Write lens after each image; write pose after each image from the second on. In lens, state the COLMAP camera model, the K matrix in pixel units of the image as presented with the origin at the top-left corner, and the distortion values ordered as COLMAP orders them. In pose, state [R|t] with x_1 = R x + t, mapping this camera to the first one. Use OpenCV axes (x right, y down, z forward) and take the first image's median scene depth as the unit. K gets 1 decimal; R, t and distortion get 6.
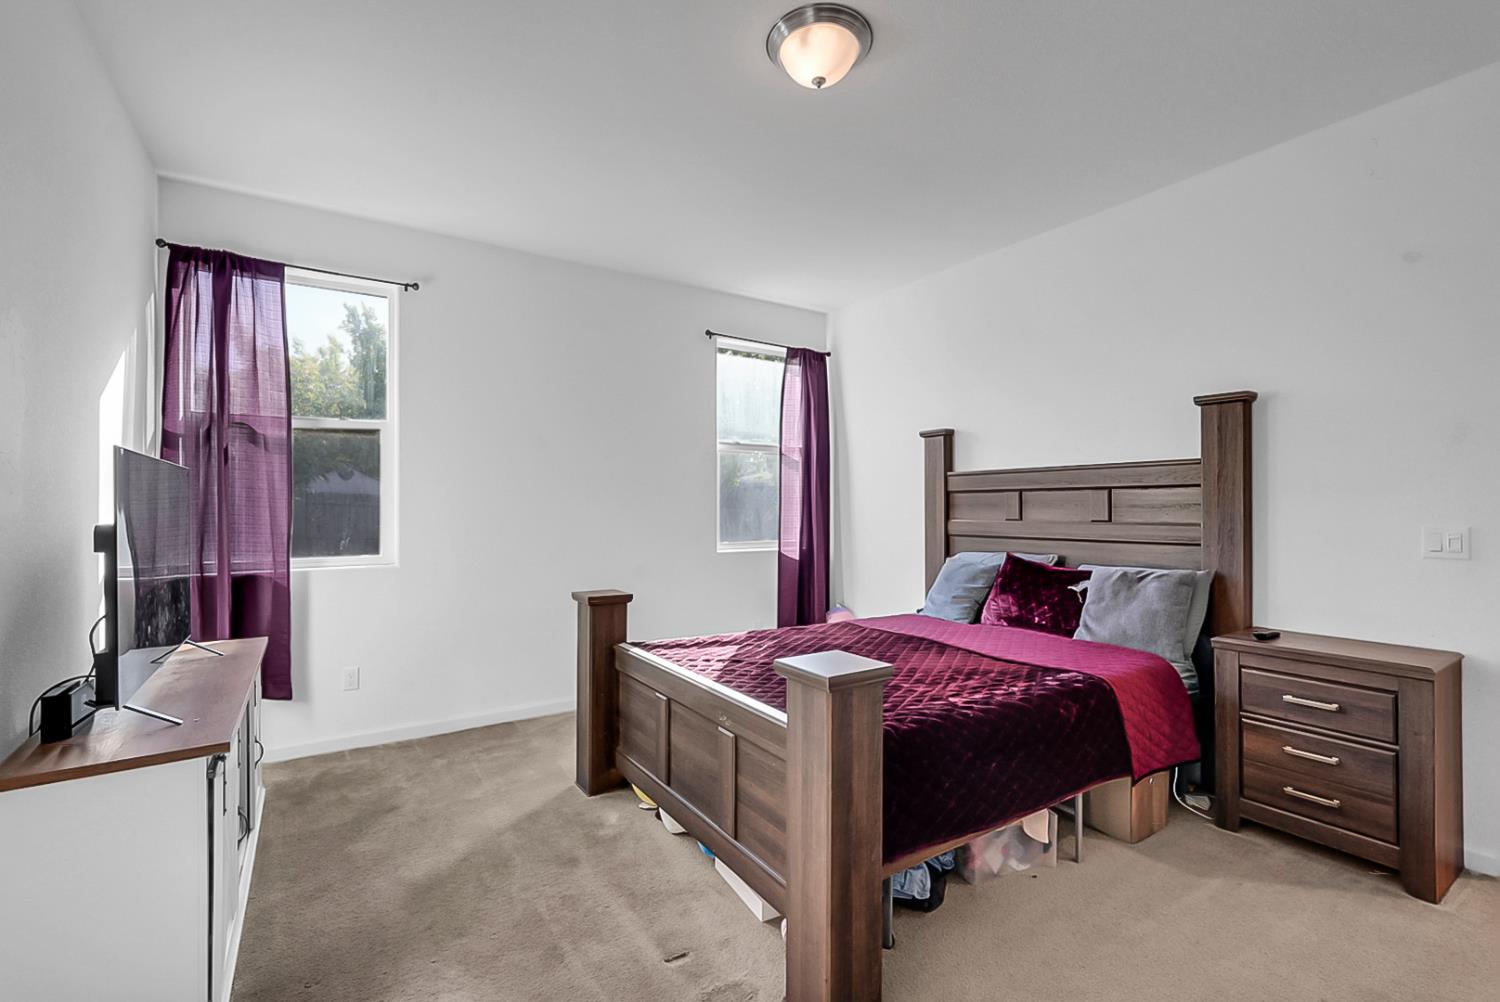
lens RADIAL K [[656.6, 0, 753.7], [0, 656.6, 493.6], [0, 0, 1]] dist [-0.001196, 0.000794]
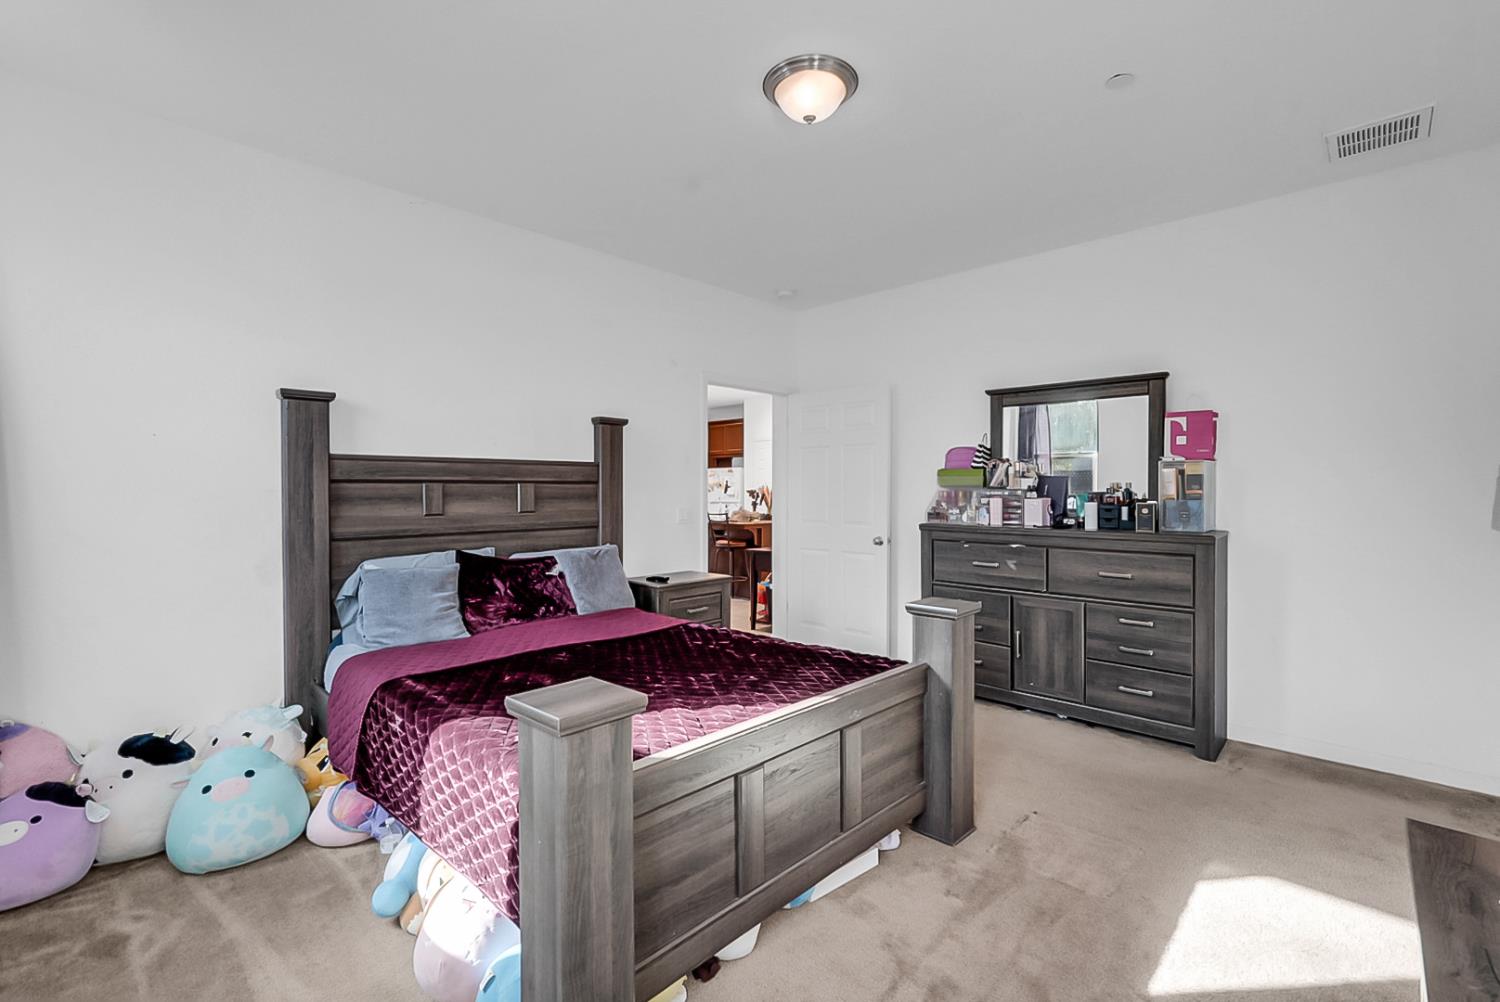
lens RADIAL K [[656.6, 0, 753.7], [0, 656.6, 493.6], [0, 0, 1]] dist [-0.001196, 0.000794]
pose [[-0.192659, 0.007986, 0.981233, -0.576293], [-0.006501, 0.999935, -0.009415, 0.018677], [-0.981244, -0.008193, -0.192595, 0.791452]]
